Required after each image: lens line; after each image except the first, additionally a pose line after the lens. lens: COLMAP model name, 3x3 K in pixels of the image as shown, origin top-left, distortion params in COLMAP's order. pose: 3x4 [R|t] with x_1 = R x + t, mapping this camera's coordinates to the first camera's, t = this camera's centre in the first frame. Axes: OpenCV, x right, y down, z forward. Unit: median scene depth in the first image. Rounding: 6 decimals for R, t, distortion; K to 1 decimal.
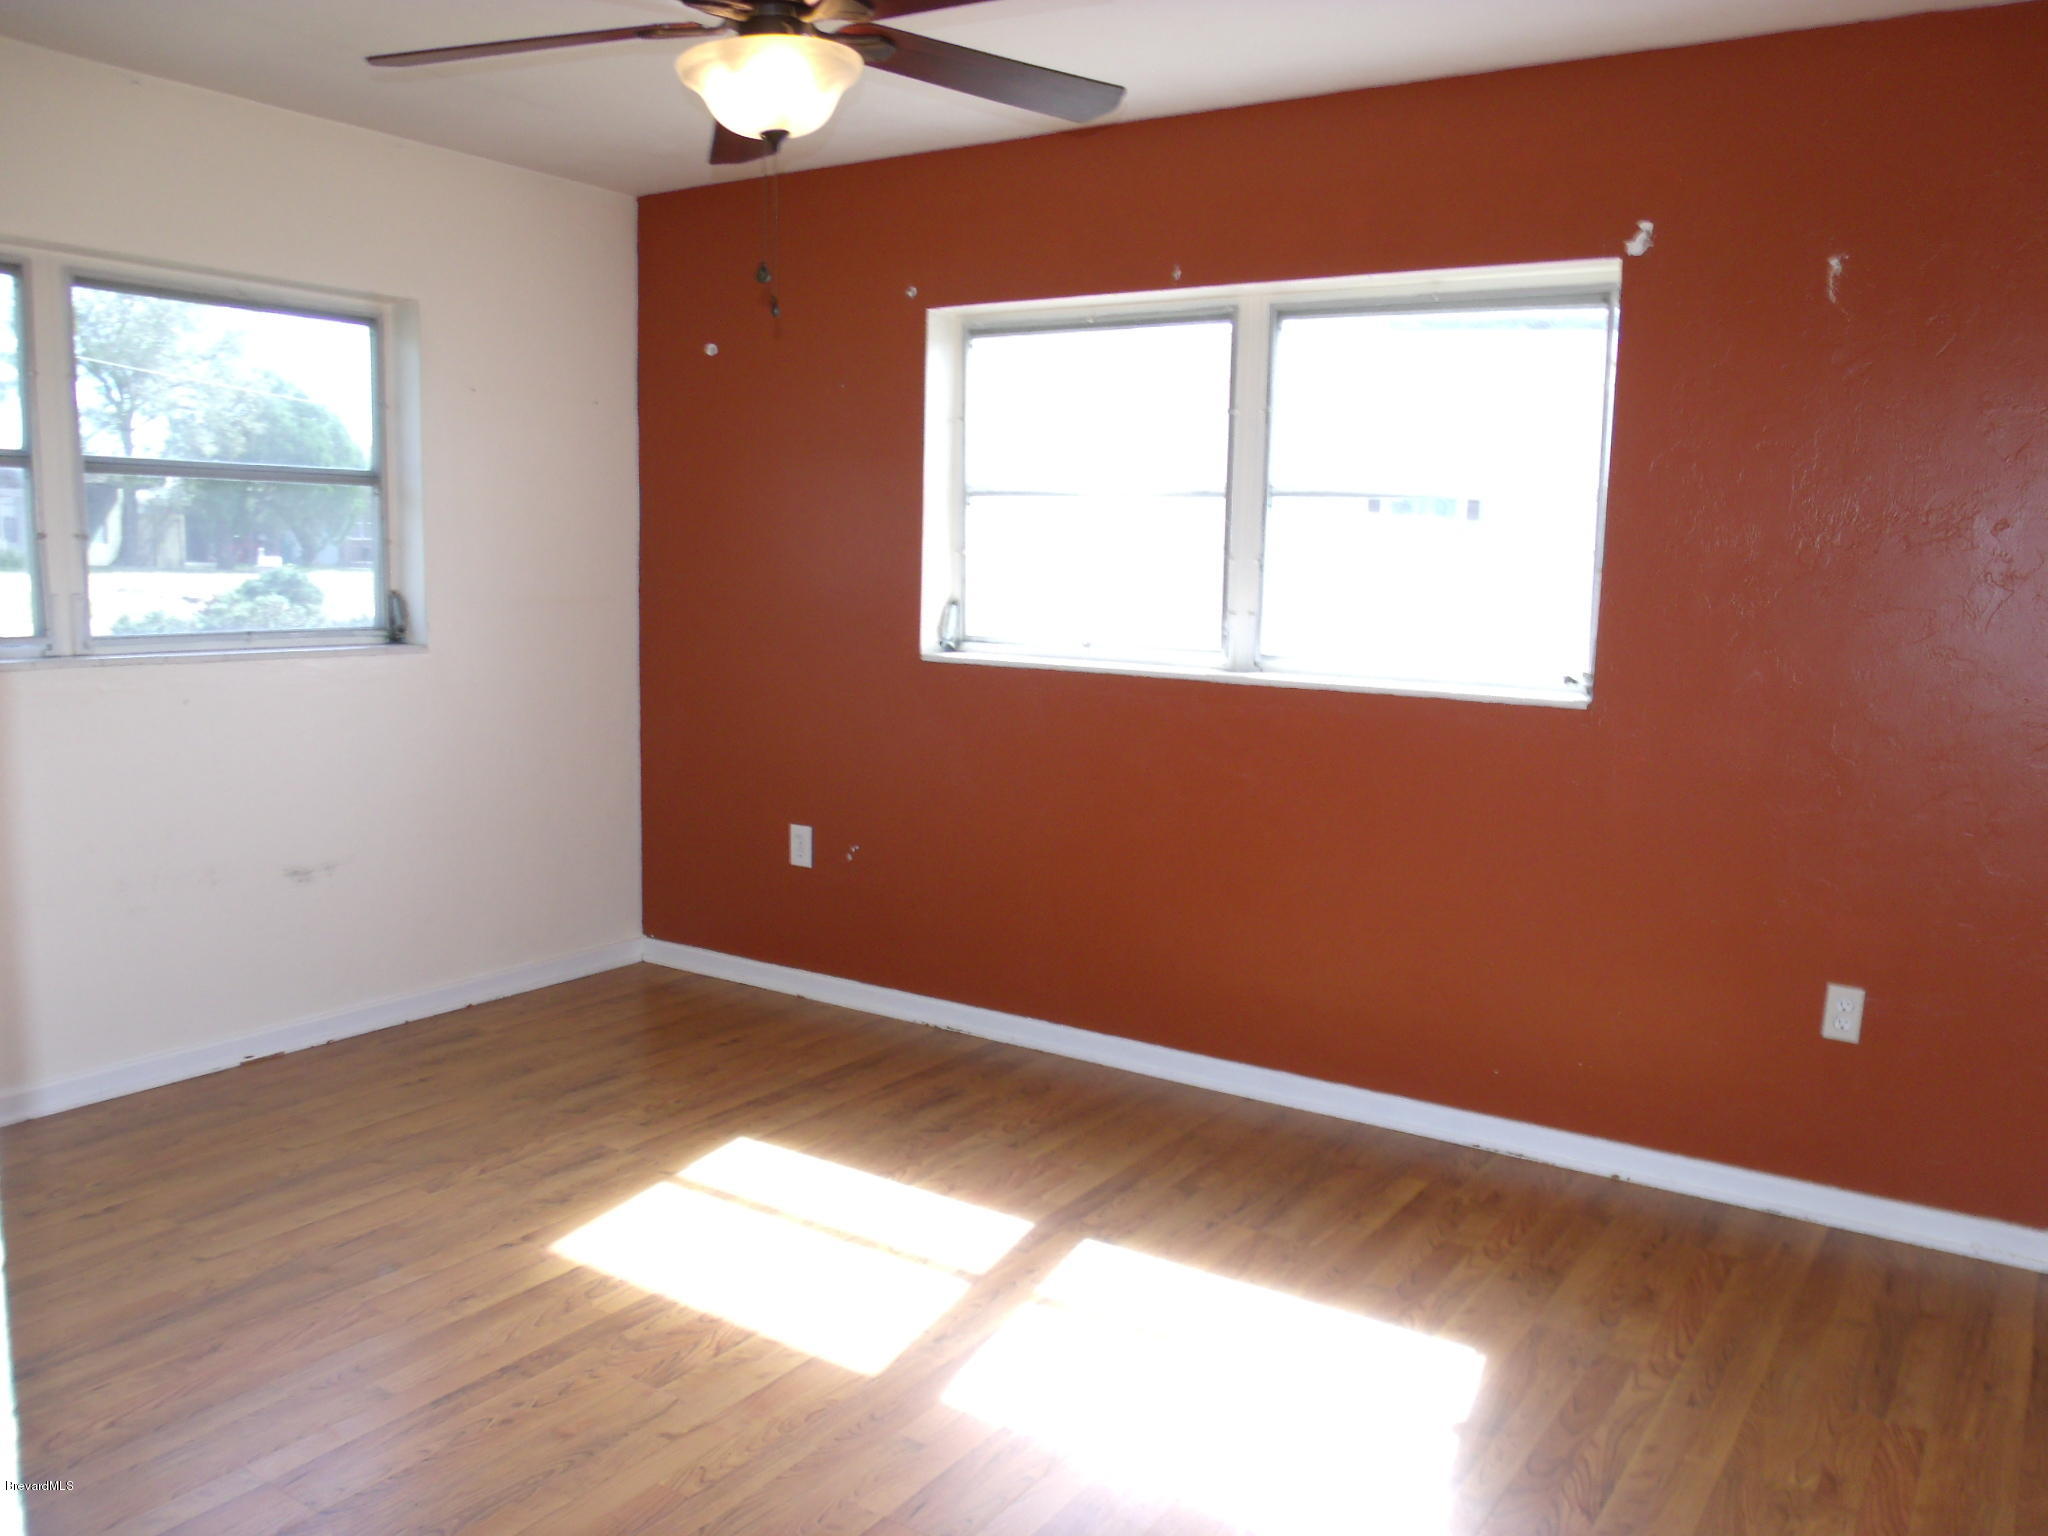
lens RADIAL K [[1630.3, 0, 1031.1], [0, 1630.3, 773.1], [0, 0, 1]] dist [-0.033518, 0.002029]
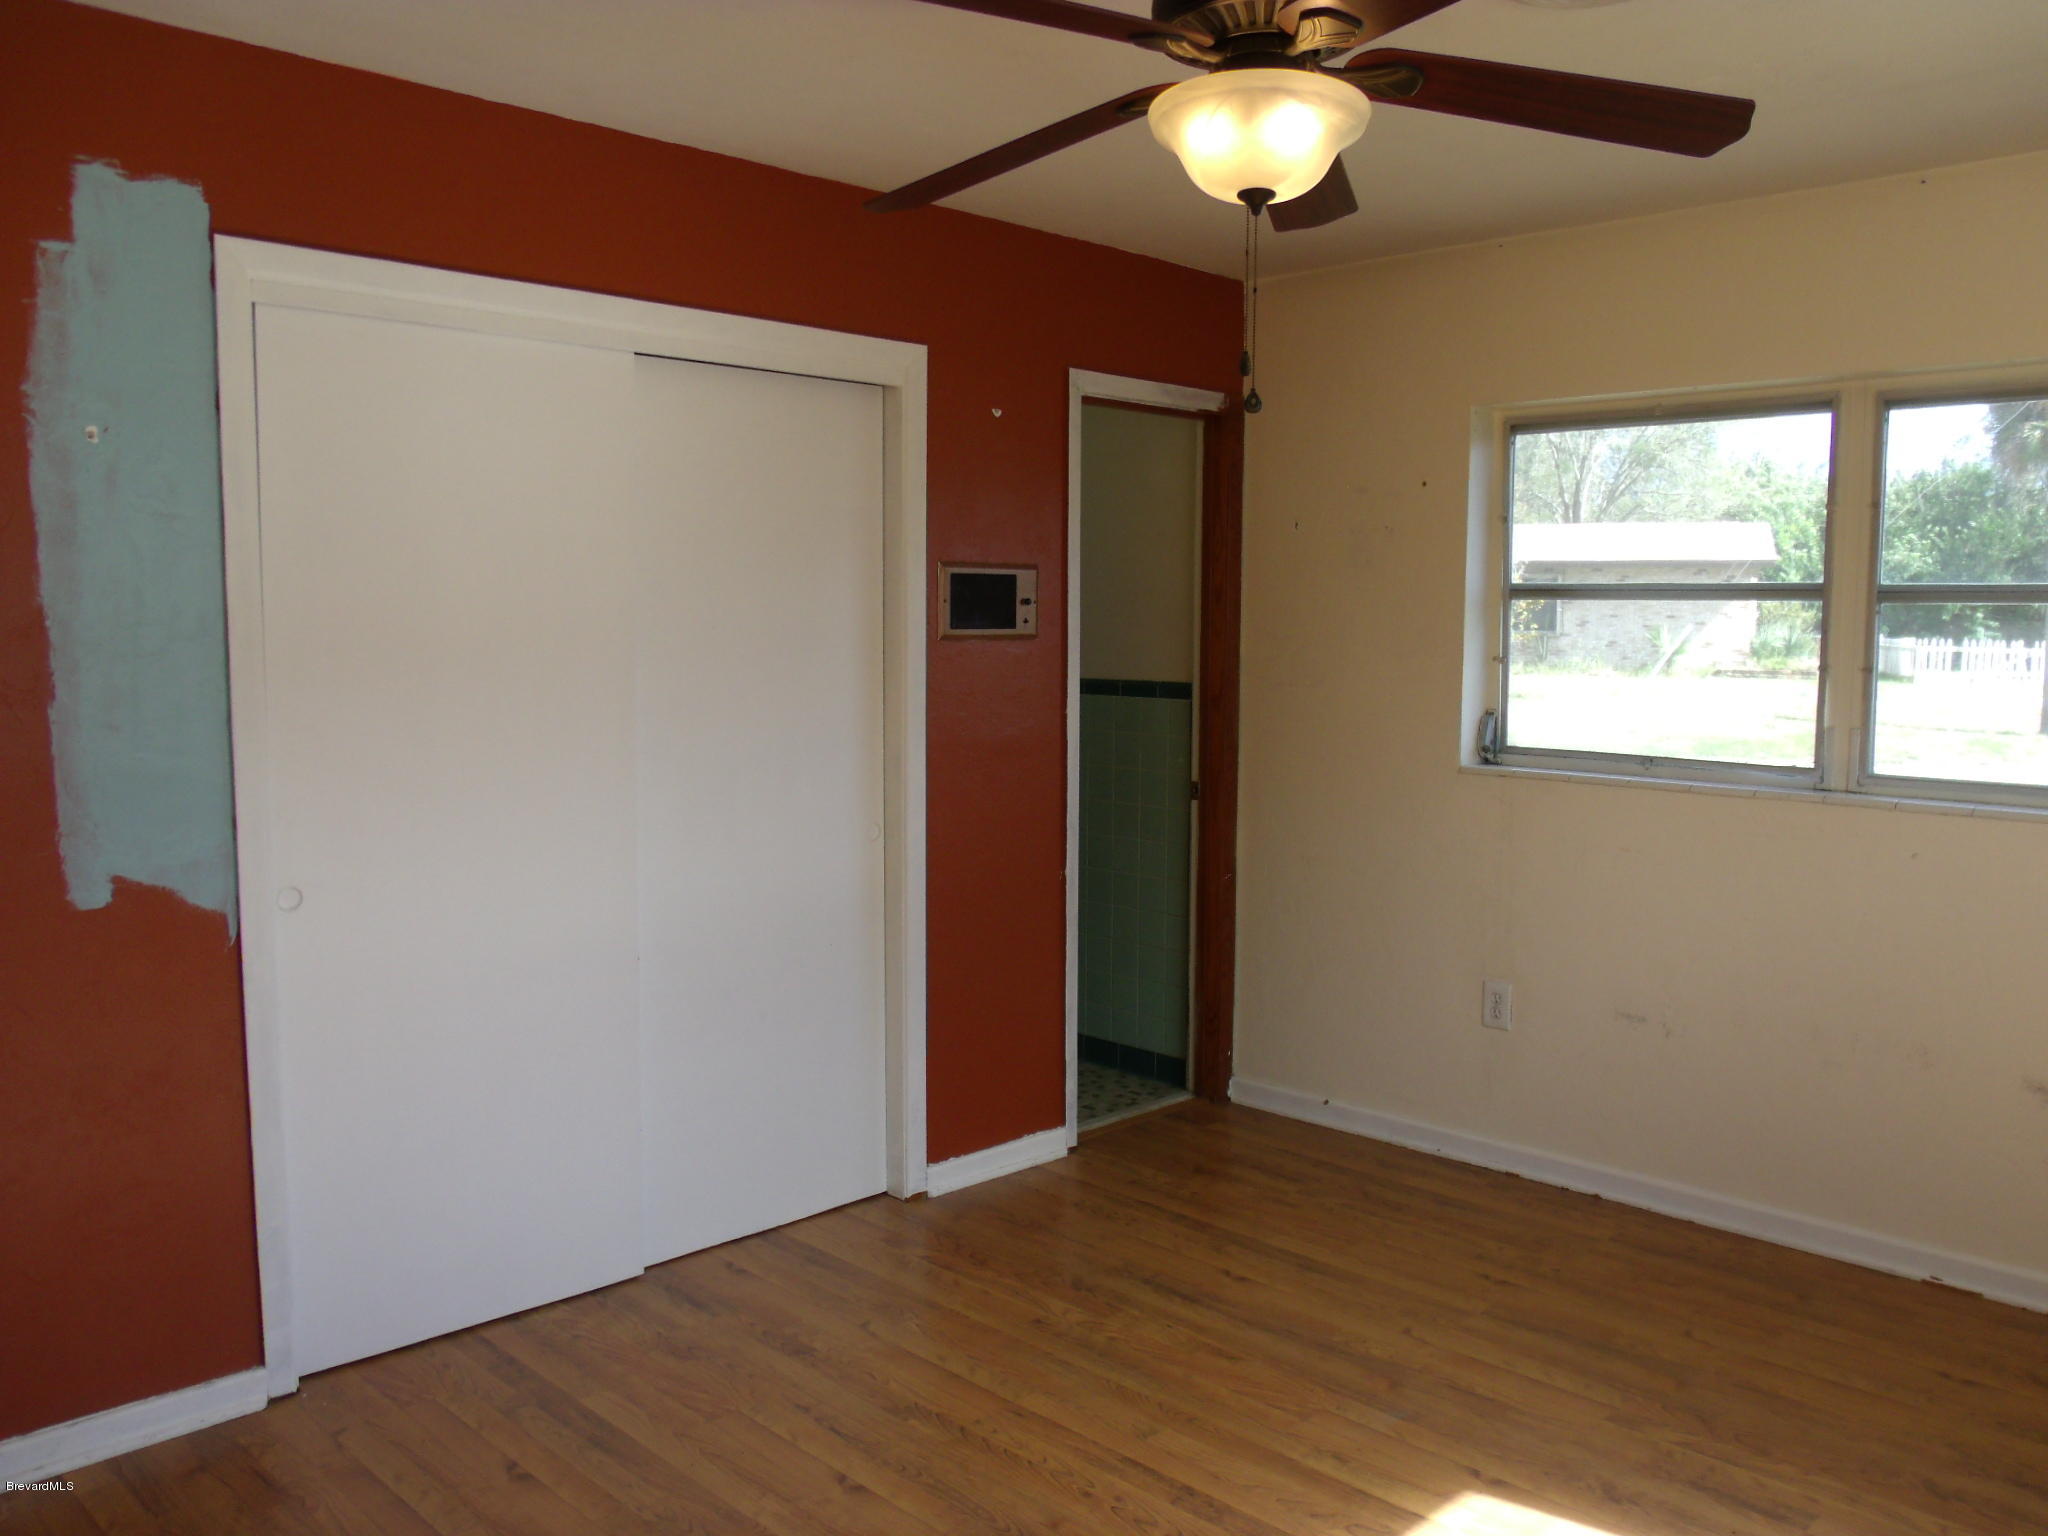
lens RADIAL K [[1630.3, 0, 1031.3], [0, 1630.3, 765.9], [0, 0, 1]] dist [-0.033518, 0.002029]
pose [[-0.196602, 0.063772, -0.978407, 0.521435], [-0.141787, 0.985544, 0.092728, -0.125211], [0.970177, 0.156956, -0.184718, 0.809709]]
